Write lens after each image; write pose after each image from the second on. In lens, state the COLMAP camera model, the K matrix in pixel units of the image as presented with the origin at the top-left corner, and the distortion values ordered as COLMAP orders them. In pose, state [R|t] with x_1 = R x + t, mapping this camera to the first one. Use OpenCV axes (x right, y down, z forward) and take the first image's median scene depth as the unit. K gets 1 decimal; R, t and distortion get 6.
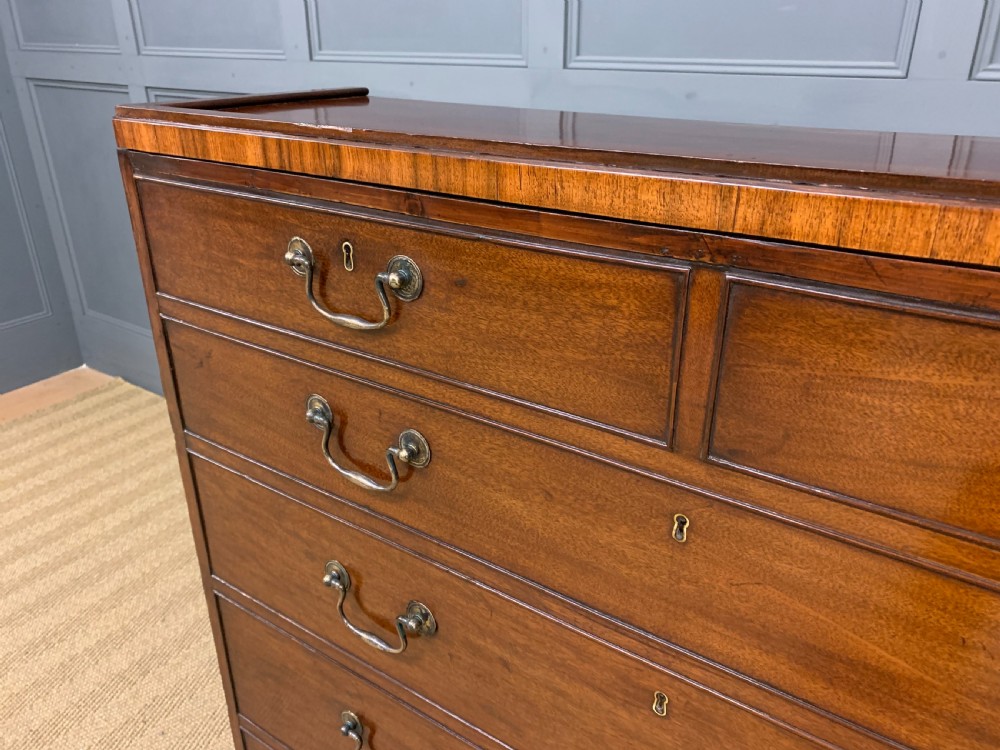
lens RADIAL K [[770.6, 0, 489.6], [0, 770.6, 373.7], [0, 0, 1]] dist [0.072937, -0.103950]
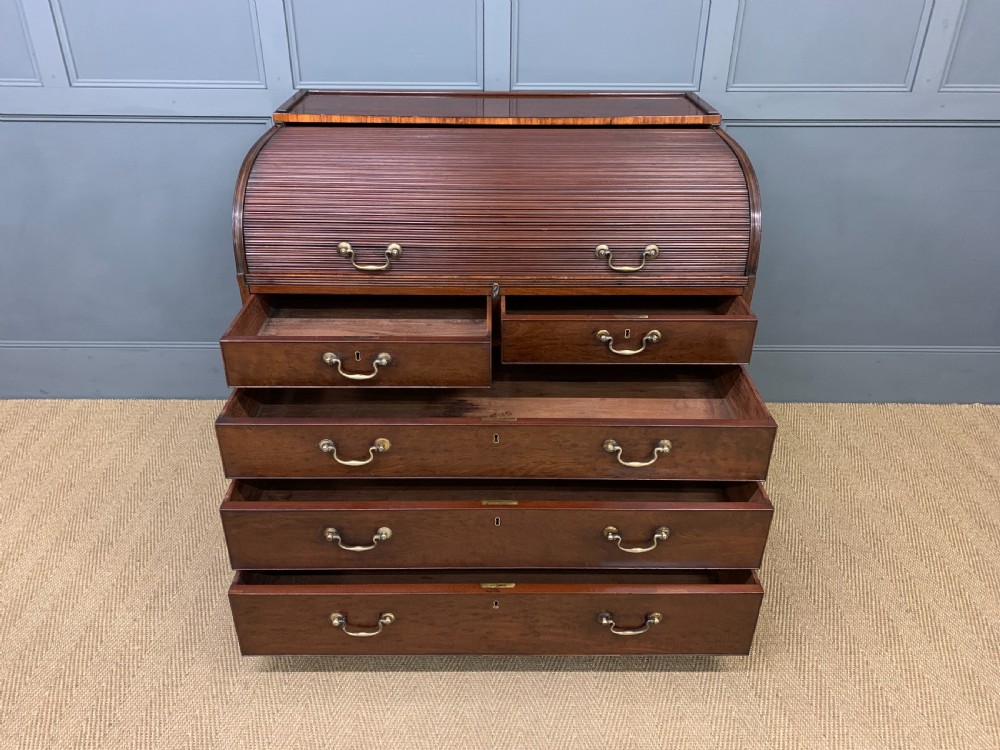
lens RADIAL K [[771.5, 0, 492.9], [0, 771.5, 367.1], [0, 0, 1]] dist [0.022393, -0.011562]
pose [[0.816548, -0.265901, 0.512393, -1.376650], [0.224665, 0.964000, 0.142232, 0.084769], [-0.531766, -0.001022, 0.846891, -1.504649]]
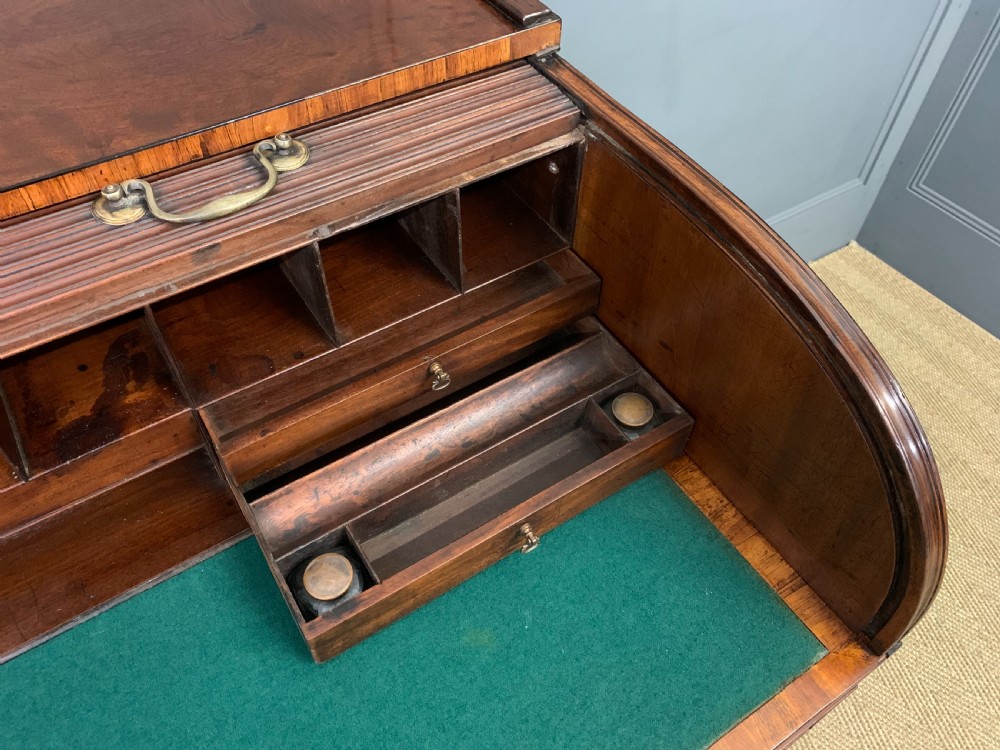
lens RADIAL K [[771.6, 0, 493.0], [0, 771.6, 378.6], [0, 0, 1]] dist [0.029224, -0.002681]
pose [[0.379488, -0.699022, 0.606100, 0.569837], [0.361708, 0.715058, 0.598214, -0.594500], [-0.851561, -0.007784, 0.524197, 0.450116]]
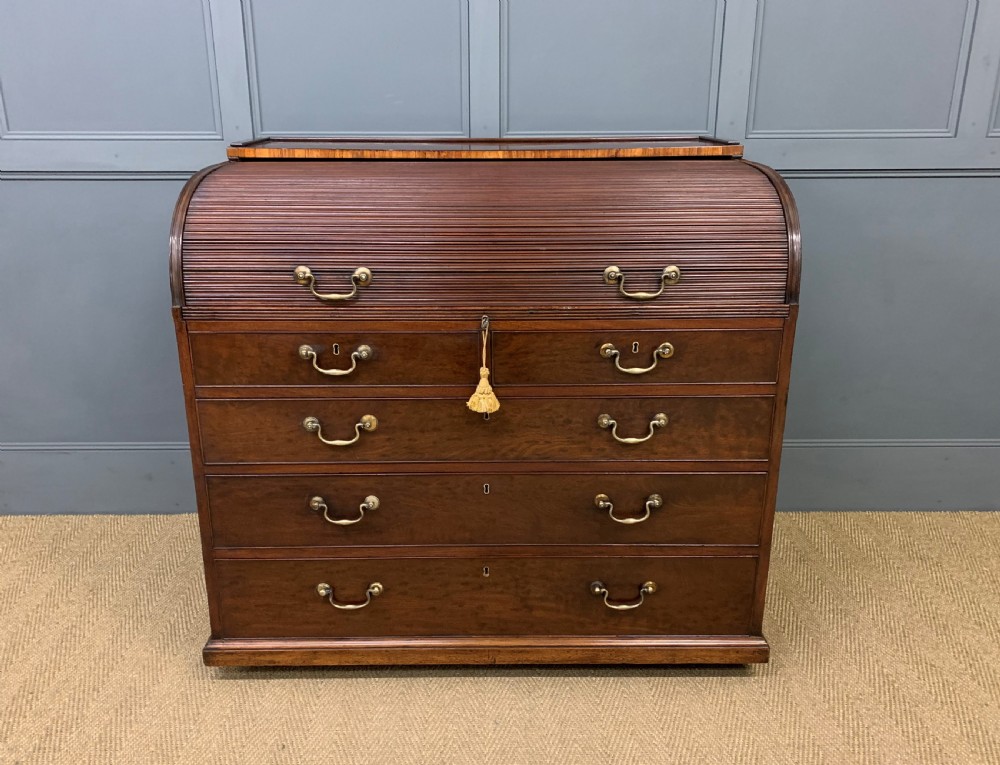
lens RADIAL K [[873.1, 0, 485.9], [0, 873.1, 400.1], [0, 0, 1]] dist [0.034228, -0.024498]
pose [[0.813954, -0.181632, 0.551806, -1.341731], [0.234283, 0.971829, -0.025696, 0.542282], [-0.531593, 0.150194, 0.833577, -1.271757]]
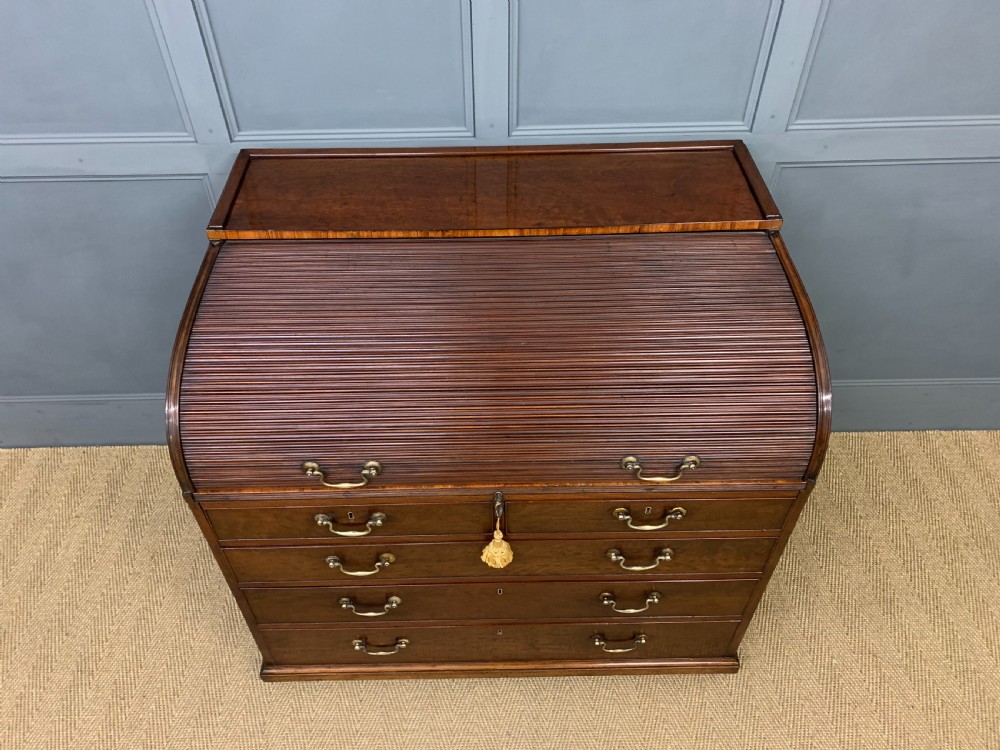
lens RADIAL K [[772.3, 0, 487.2], [0, 772.3, 369.7], [0, 0, 1]] dist [0.010159, 0.004044]
pose [[0.809070, -0.416088, 0.415062, -0.618975], [0.246722, 0.881453, 0.402702, -1.173502], [-0.533417, -0.223408, 0.815815, -0.863541]]
